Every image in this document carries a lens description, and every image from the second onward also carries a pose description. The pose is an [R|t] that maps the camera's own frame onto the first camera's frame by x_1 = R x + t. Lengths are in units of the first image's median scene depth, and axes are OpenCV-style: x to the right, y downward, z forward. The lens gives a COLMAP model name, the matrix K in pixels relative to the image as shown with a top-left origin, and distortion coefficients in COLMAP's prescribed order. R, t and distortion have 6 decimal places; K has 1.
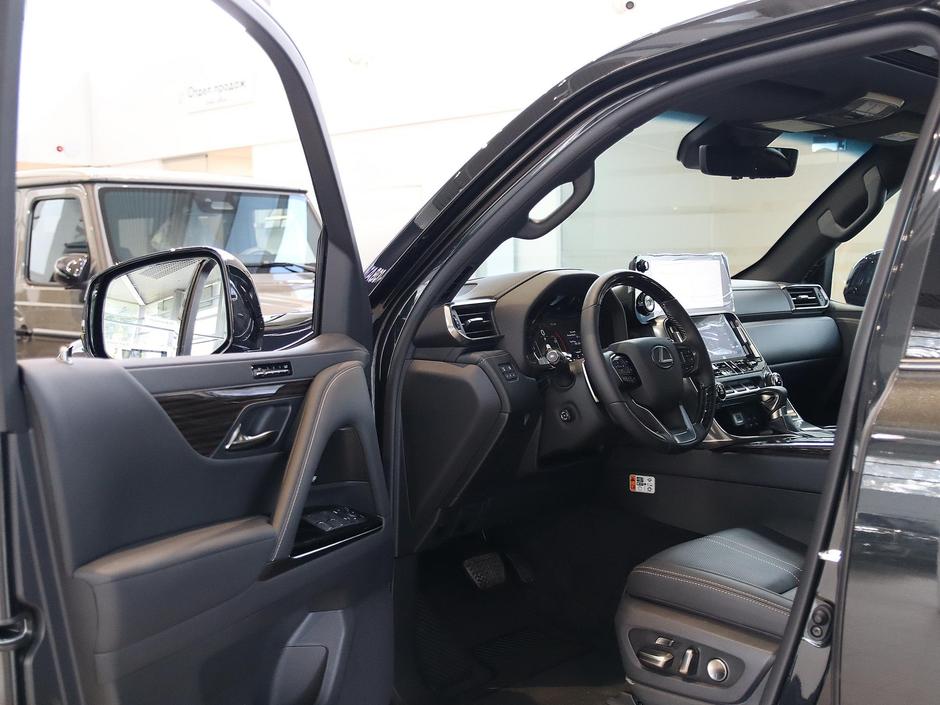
lens RADIAL K [[1103.4, 0, 470.0], [0, 1103.4, 352.5], [0, 0, 1]] dist [-0.024486, 0.008248]
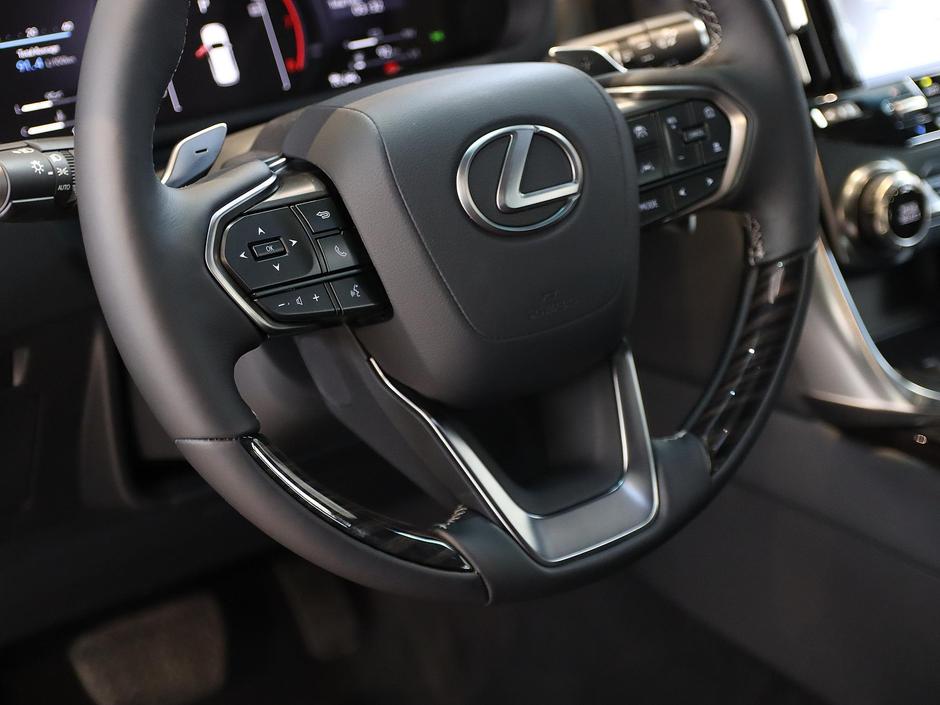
lens RADIAL K [[1830.5, 0, 470.0], [0, 1830.5, 352.5], [0, 0, 1]] dist [0.055928, 0.333343]
pose [[0.979724, 0.079494, -0.183908, 0.205969], [-0.012872, 0.940997, 0.338169, -0.078954], [0.199940, -0.328945, 0.922941, 0.556011]]
